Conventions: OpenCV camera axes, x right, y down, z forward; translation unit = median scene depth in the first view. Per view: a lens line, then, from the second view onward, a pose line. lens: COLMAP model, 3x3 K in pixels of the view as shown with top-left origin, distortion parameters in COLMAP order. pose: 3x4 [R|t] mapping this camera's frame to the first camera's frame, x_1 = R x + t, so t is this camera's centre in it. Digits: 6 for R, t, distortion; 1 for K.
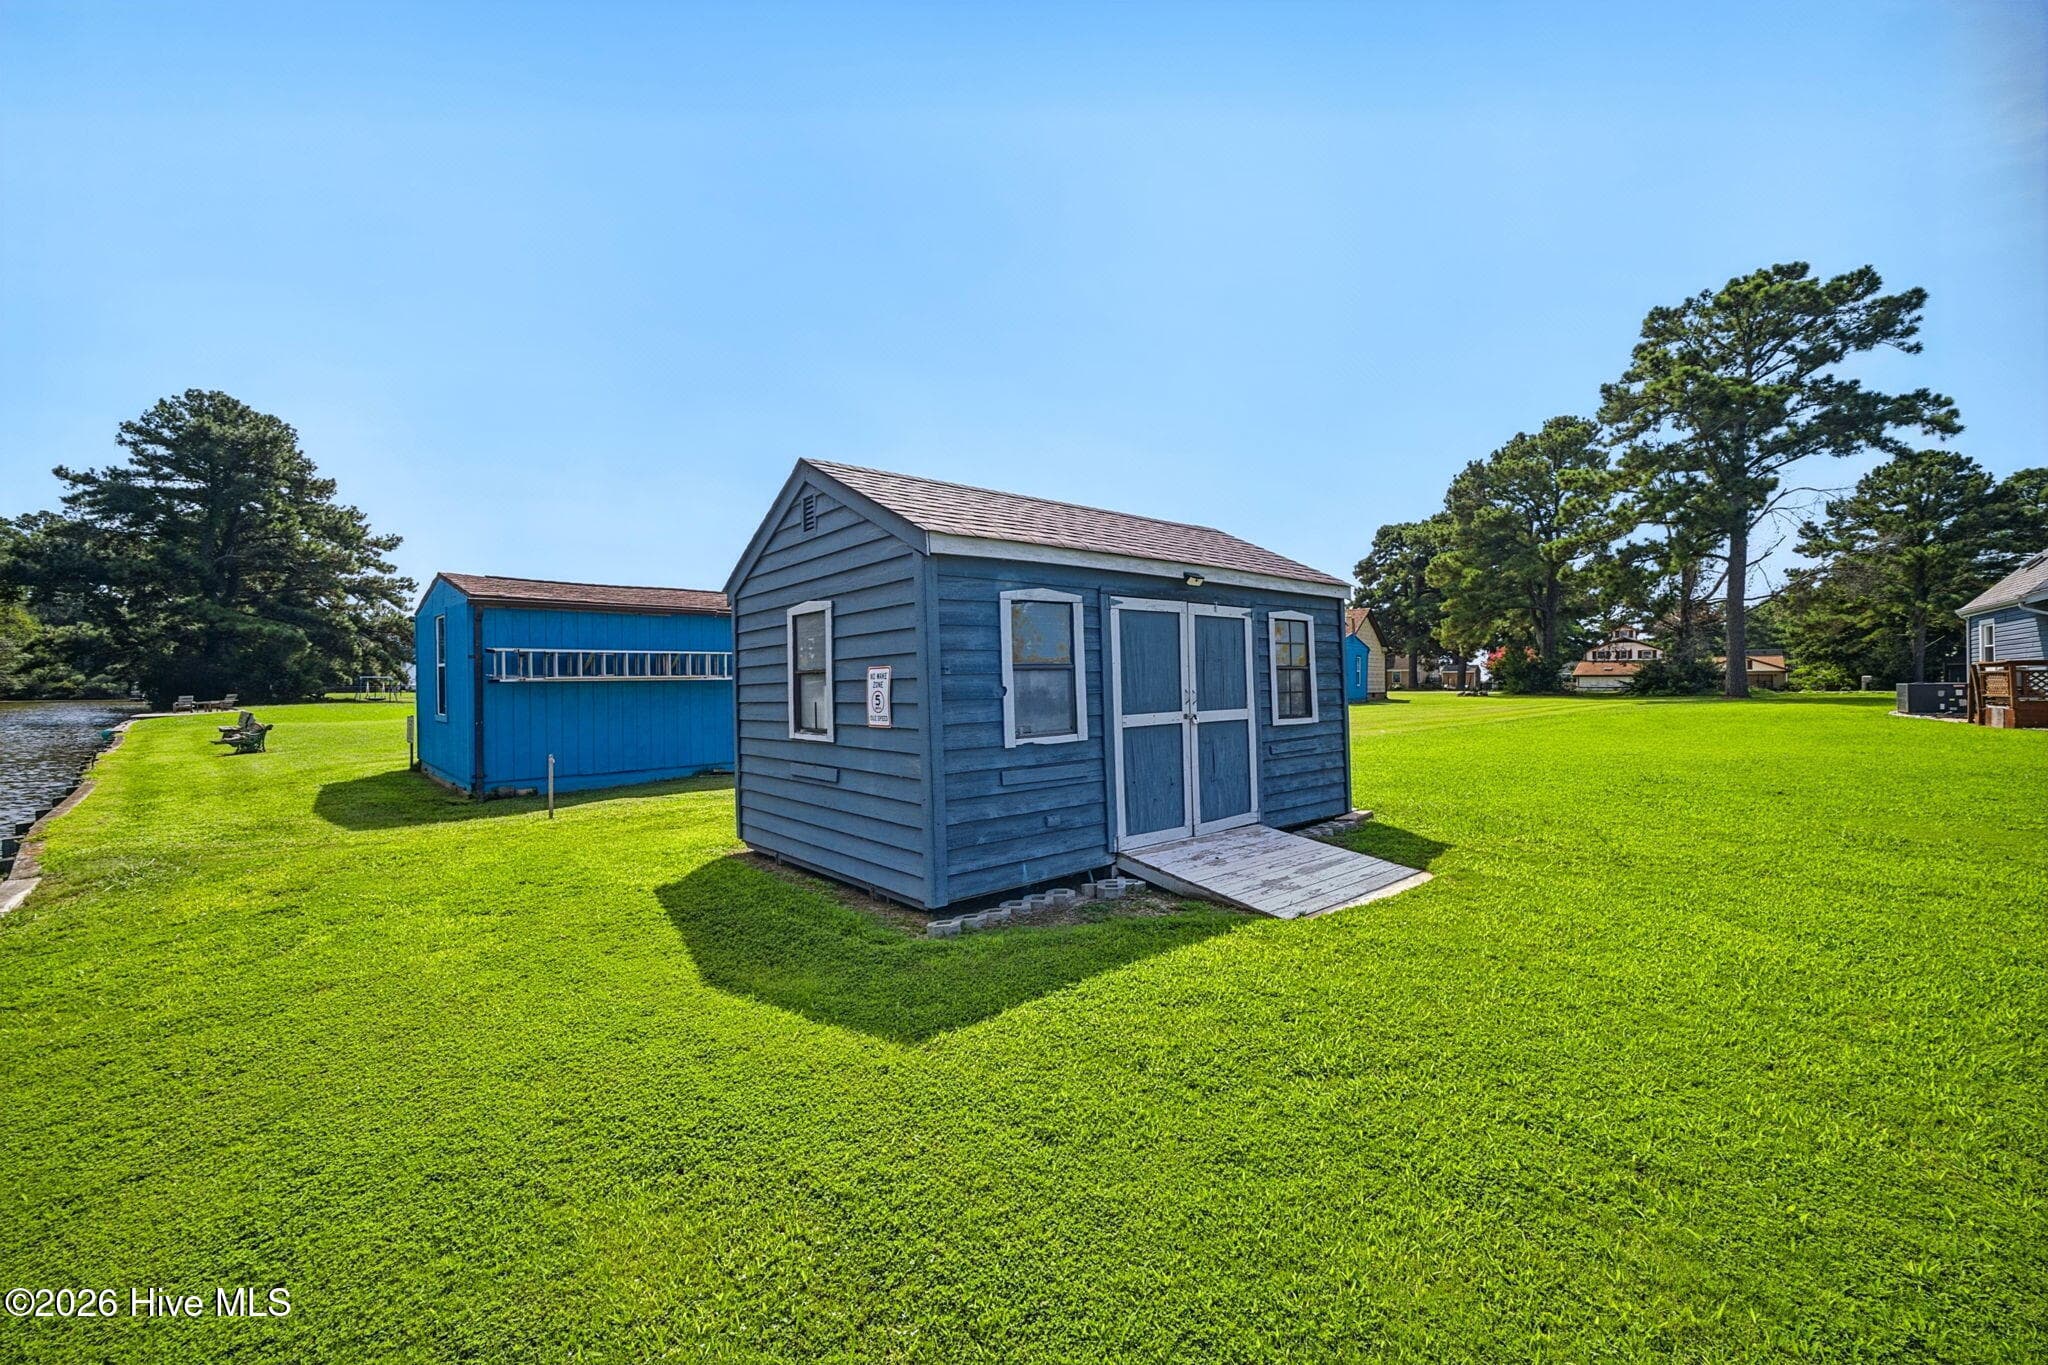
lens RADIAL K [[811.5, 0, 1016.0], [0, 811.5, 679.4], [0, 0, 1]] dist [0.013384, -0.006630]
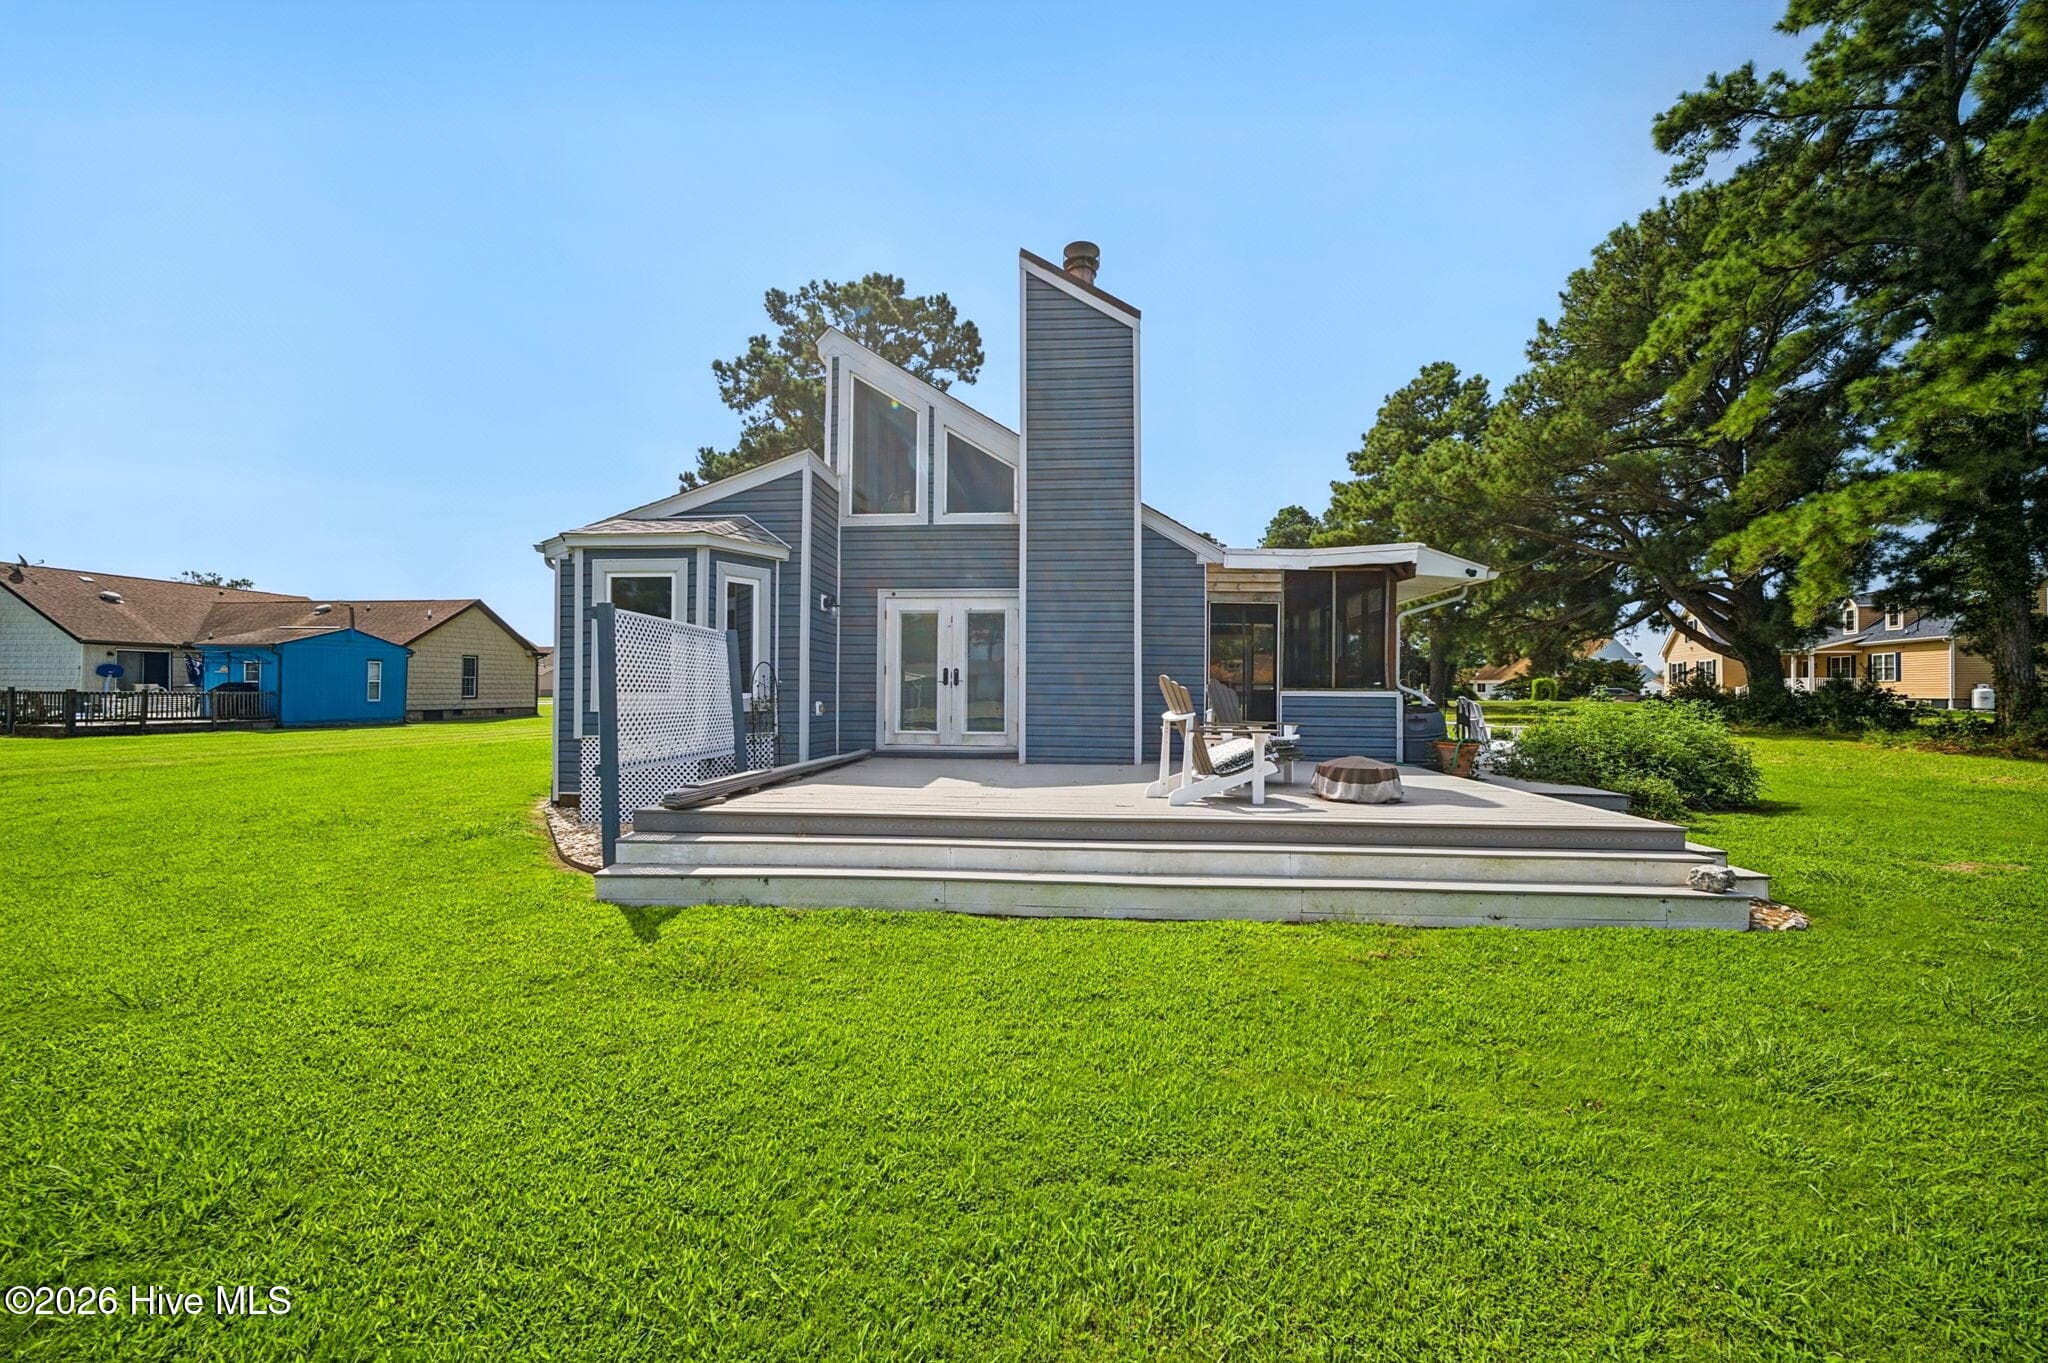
lens RADIAL K [[811.5, 0, 1016.0], [0, 811.5, 678.4], [0, 0, 1]] dist [0.013384, -0.006630]
pose [[0.842524, 0.015991, 0.538422, 0.397896], [-0.013040, 0.999872, -0.009289, -0.009330], [-0.538501, 0.000805, 0.842624, 0.062031]]
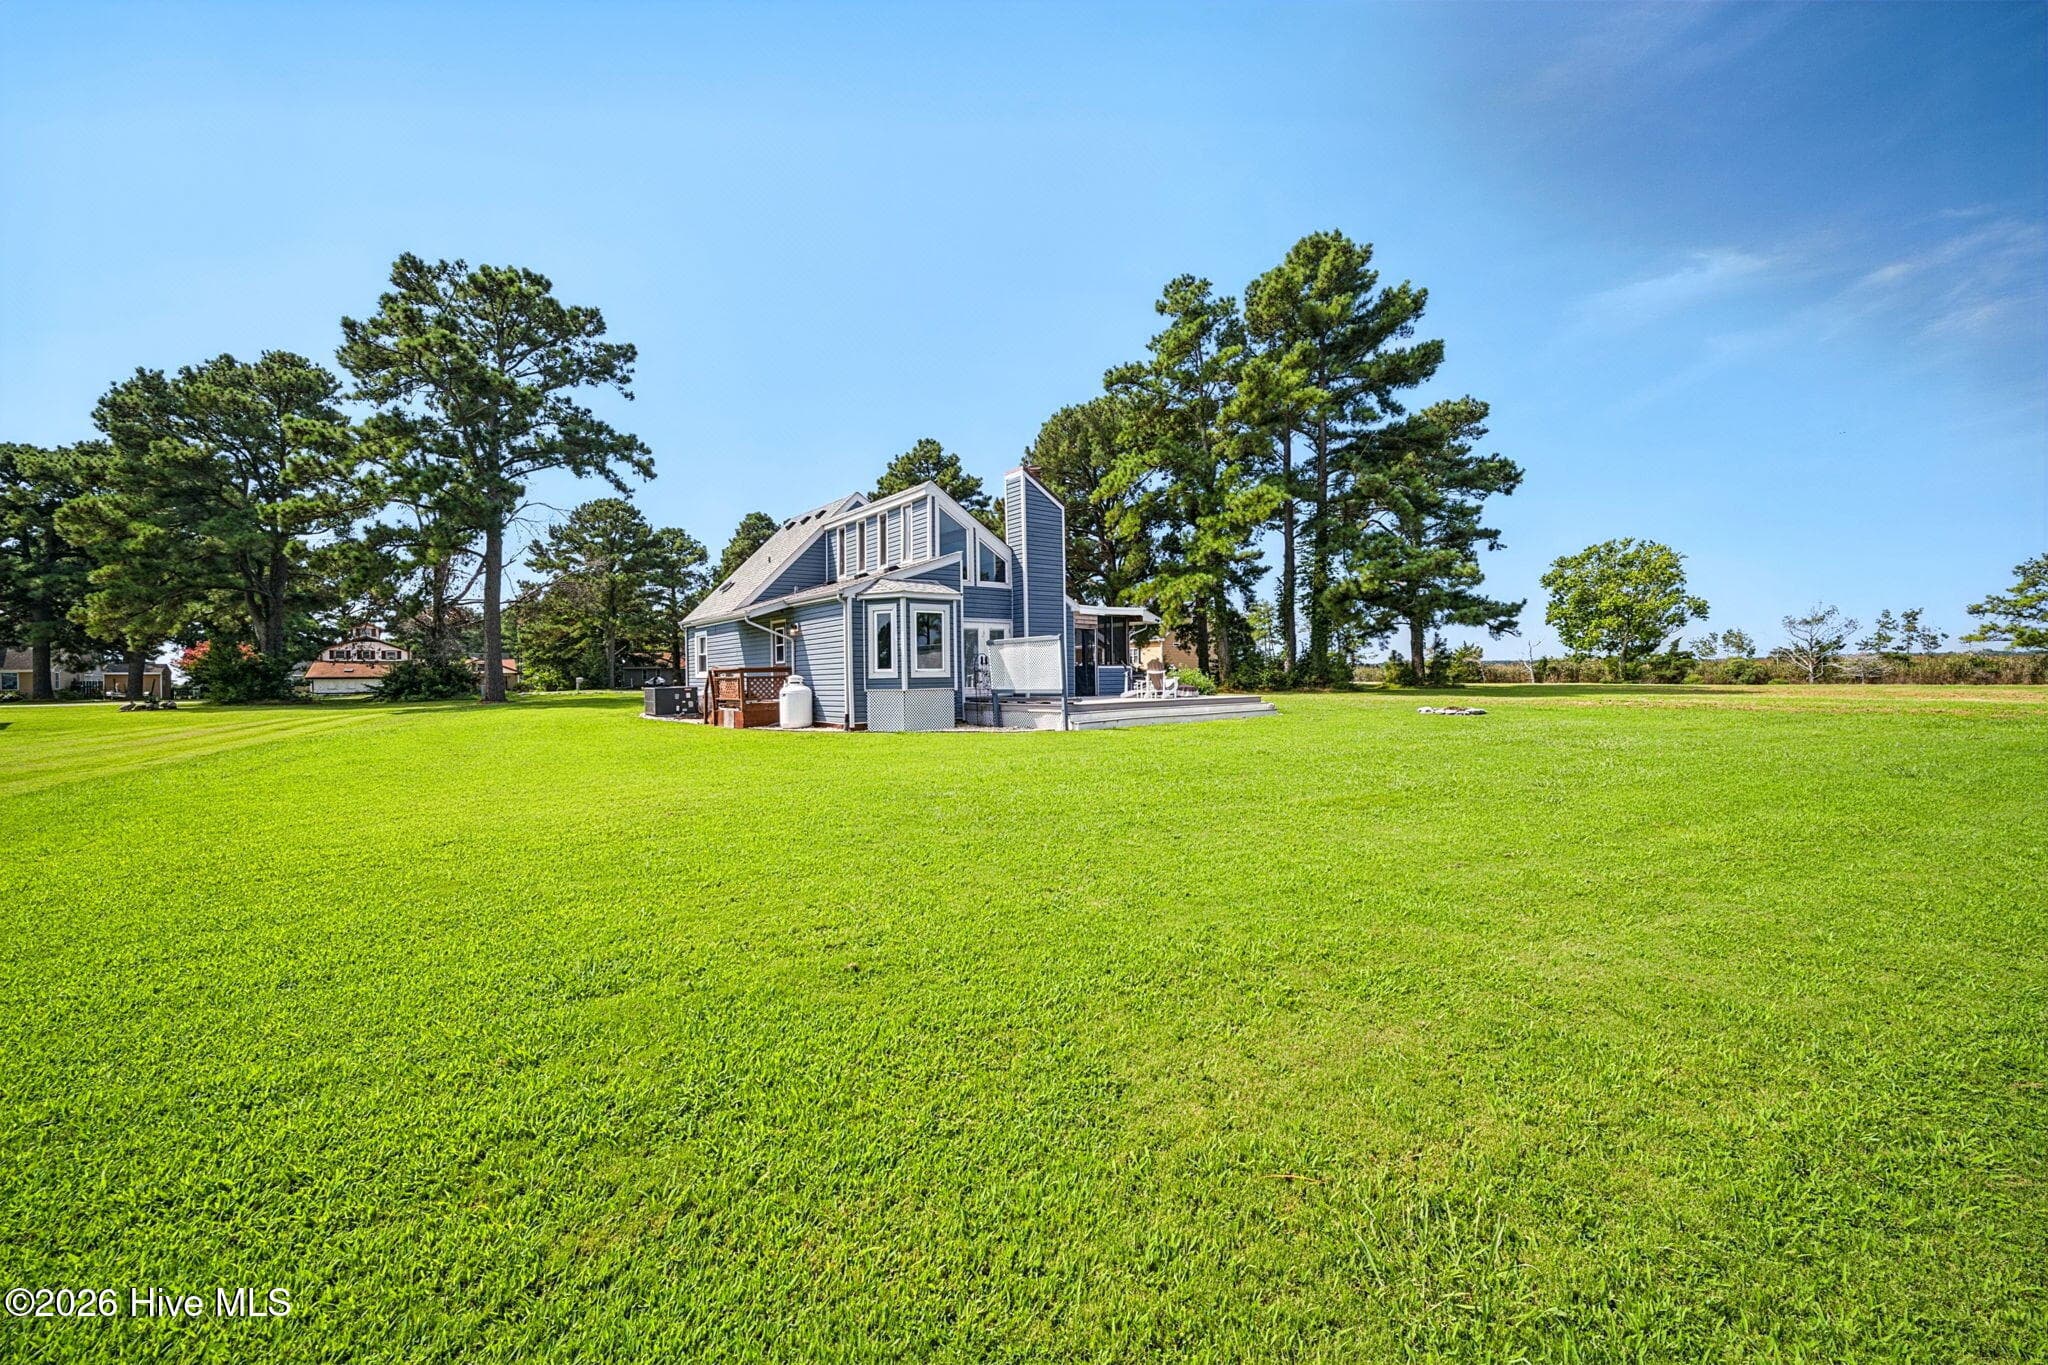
lens RADIAL K [[811.5, 0, 1016.0], [0, 811.5, 679.4], [0, 0, 1]] dist [0.013384, -0.006630]
pose [[0.251769, -0.005176, 0.967773, 0.080605], [0.006298, 0.999973, 0.003710, -0.003092], [-0.967767, 0.005160, 0.251795, 0.122205]]
